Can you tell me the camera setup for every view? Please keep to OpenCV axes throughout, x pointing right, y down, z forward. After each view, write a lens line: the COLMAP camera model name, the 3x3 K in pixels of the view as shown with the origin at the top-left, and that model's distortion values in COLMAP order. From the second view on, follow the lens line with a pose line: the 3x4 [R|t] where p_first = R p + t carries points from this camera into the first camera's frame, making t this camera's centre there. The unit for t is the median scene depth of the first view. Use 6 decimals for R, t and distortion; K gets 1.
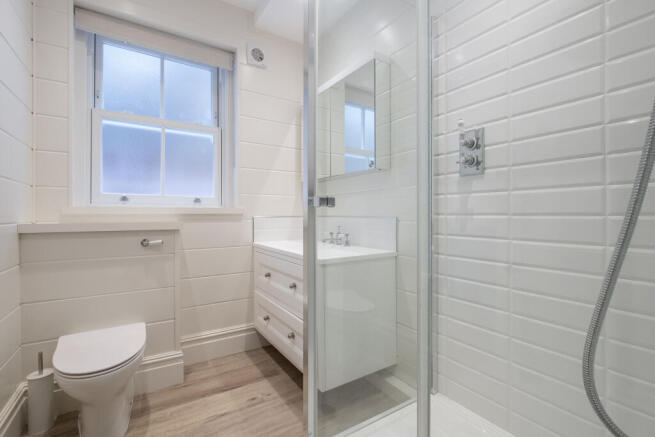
lens RADIAL K [[291.6, 0, 326.1], [0, 291.6, 215.6], [0, 0, 1]] dist [-0.006637, 0.002345]
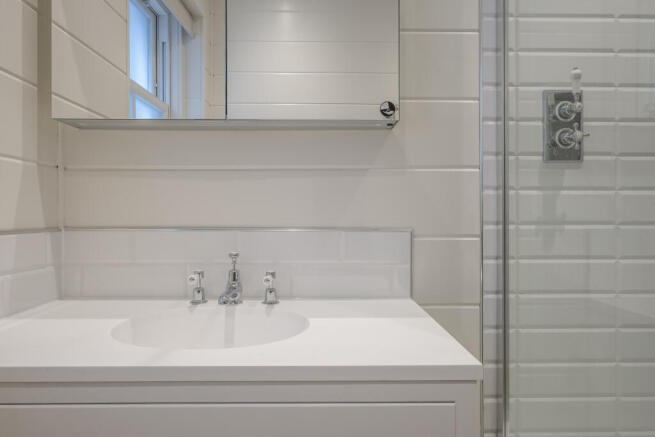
lens RADIAL K [[402.3, 0, 332.1], [0, 402.3, 223.4], [0, 0, 1]] dist [-0.022175, 0.000314]
pose [[0.549644, -0.001326, 0.835398, -0.493452], [0.004427, 0.999989, -0.001325, -0.004306], [-0.835387, 0.004426, 0.549644, 0.917811]]
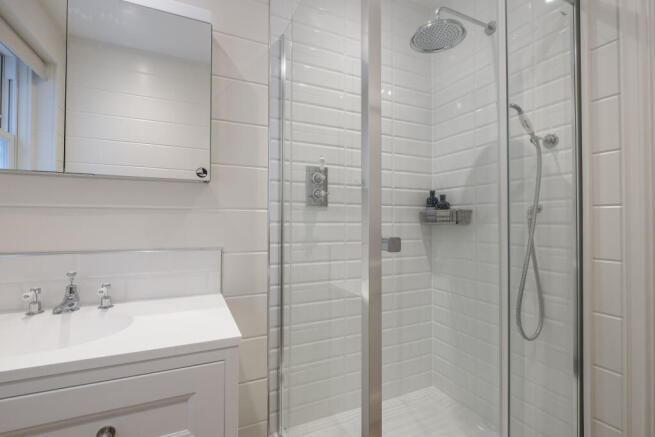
lens RADIAL K [[291.6, 0, 342.2], [0, 291.6, 217.9], [0, 0, 1]] dist [-0.006637, 0.002345]
pose [[0.150904, 0.011981, 0.988476, -0.574591], [-0.005234, 0.999922, -0.011321, -0.081237], [-0.988535, -0.003465, 0.150955, 0.715987]]
